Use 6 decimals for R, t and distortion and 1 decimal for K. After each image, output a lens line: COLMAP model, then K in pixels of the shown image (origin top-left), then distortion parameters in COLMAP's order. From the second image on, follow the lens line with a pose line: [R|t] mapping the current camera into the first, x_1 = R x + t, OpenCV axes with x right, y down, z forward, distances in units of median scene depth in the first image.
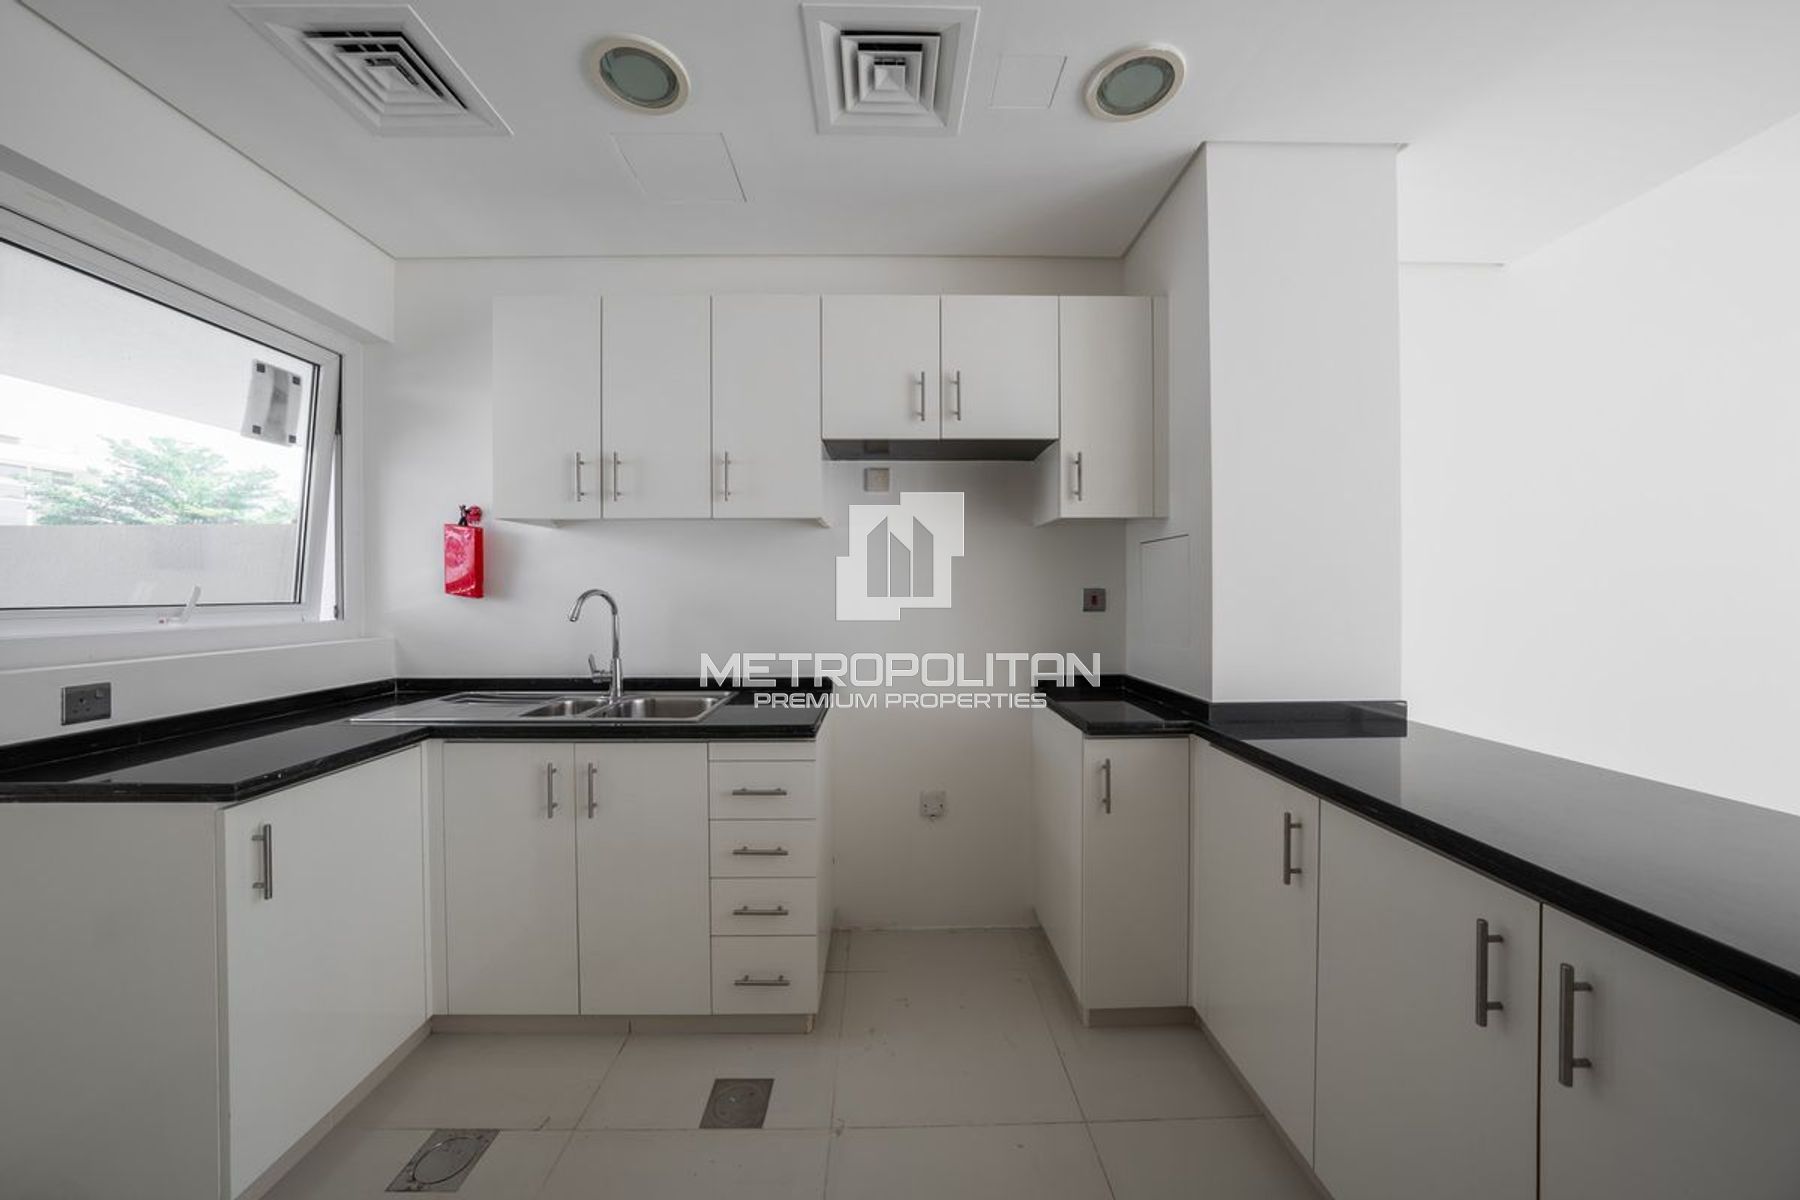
lens RADIAL K [[625.1, 0, 893.5], [0, 625.1, 594.4], [0, 0, 1]] dist [-0.025954, 0.005803]
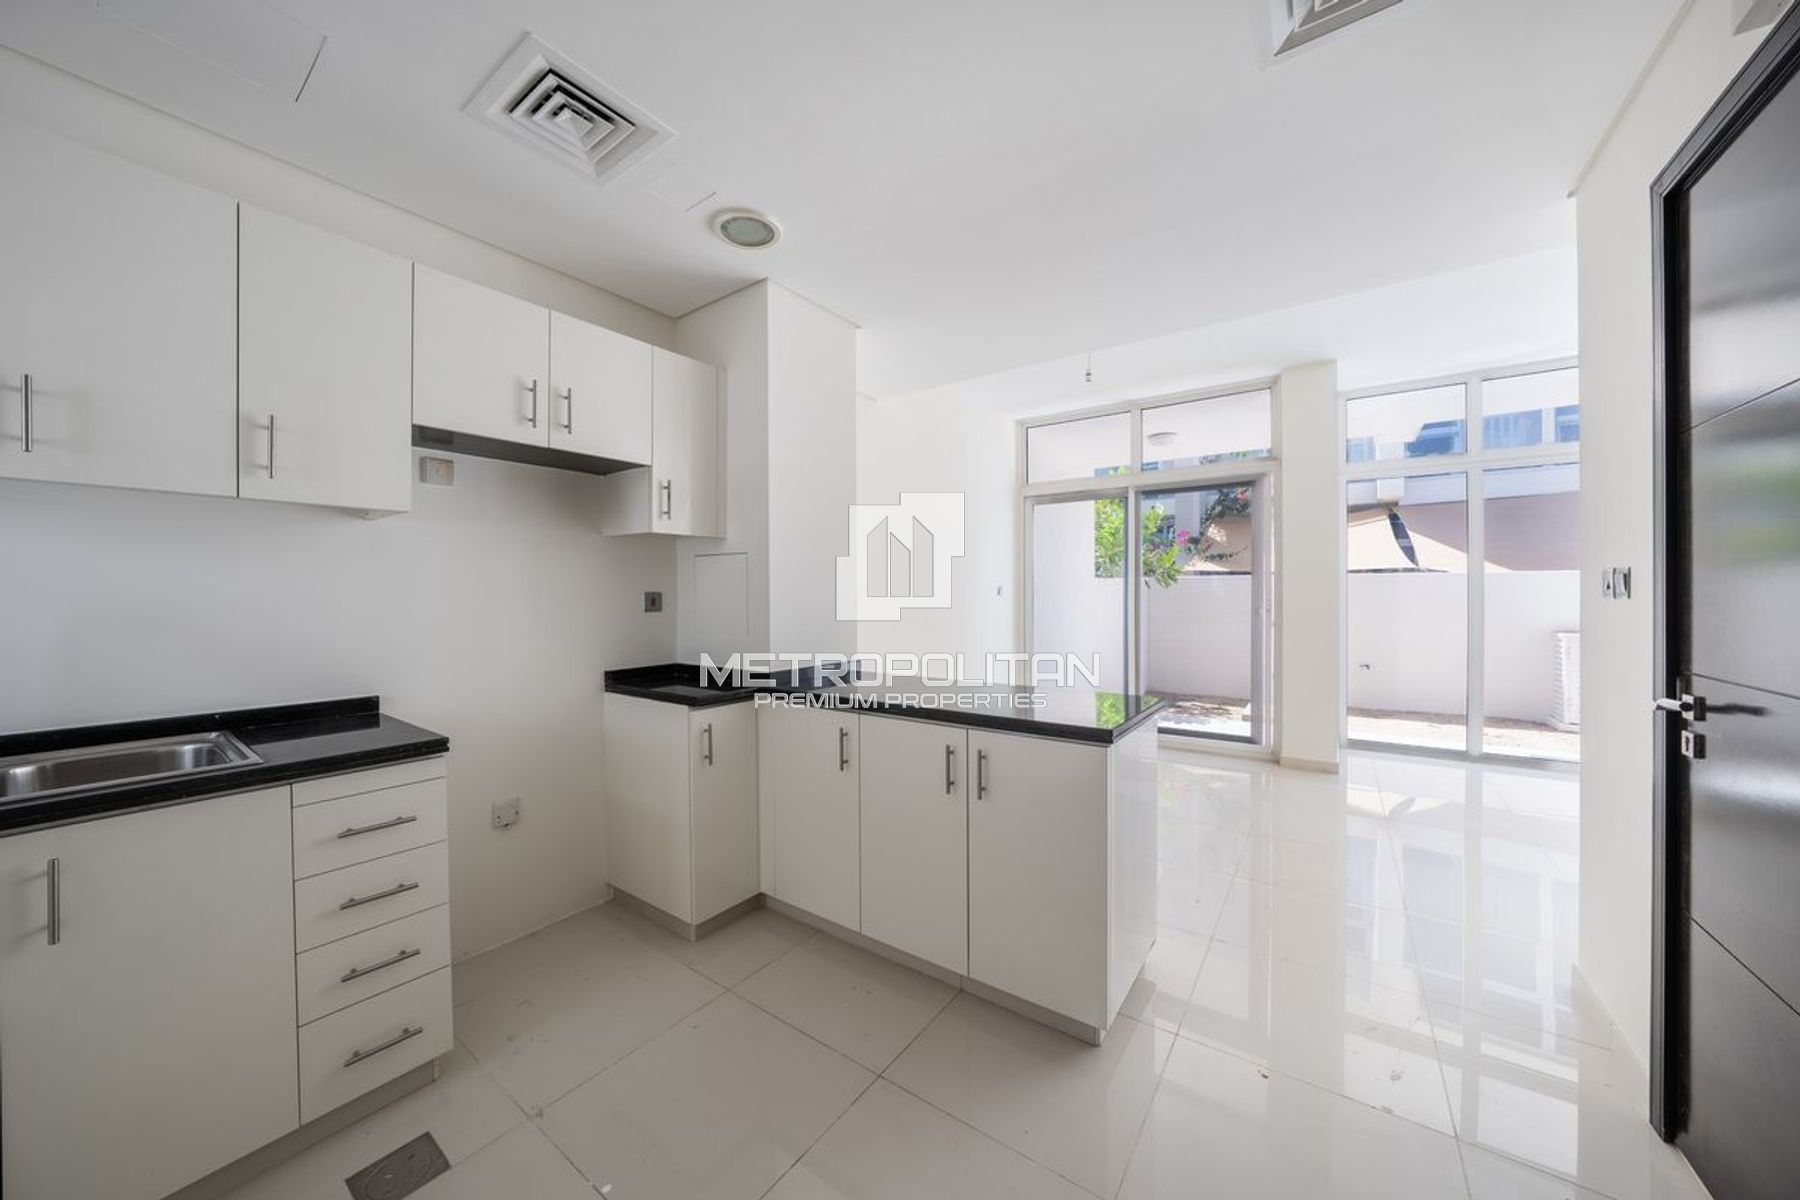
lens RADIAL K [[625.1, 0, 893.5], [0, 625.1, 594.4], [0, 0, 1]] dist [-0.025954, 0.005803]
pose [[0.598591, -0.000791, 0.801055, -0.408713], [0.007787, 0.999958, -0.004832, 0.004854], [-0.801017, 0.009130, 0.598572, -0.075958]]
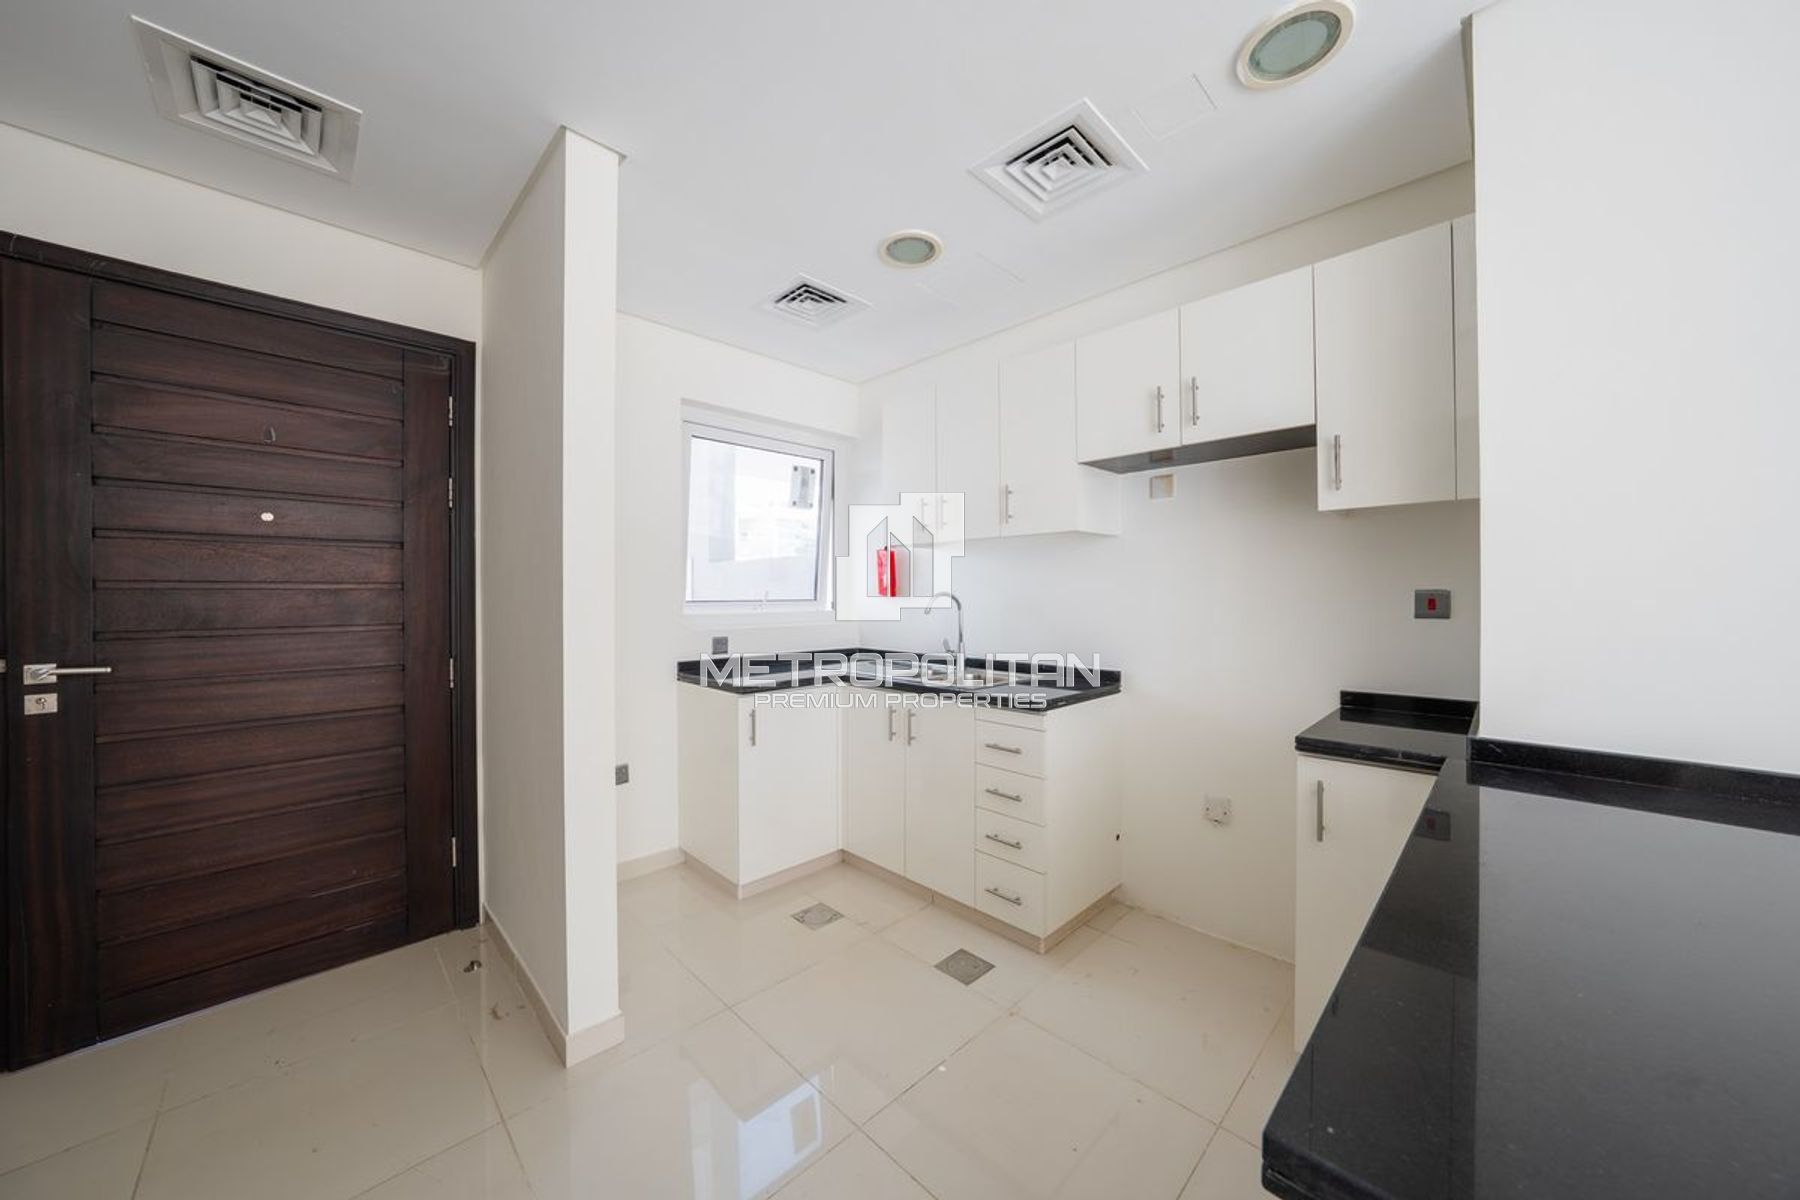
lens RADIAL K [[625.1, 0, 893.5], [0, 625.1, 594.4], [0, 0, 1]] dist [-0.025954, 0.005803]
pose [[0.686923, 0.001925, -0.726728, 0.496967], [-0.003074, 0.999995, -0.000257, -0.001626], [0.726724, 0.002411, 0.686926, -0.050860]]
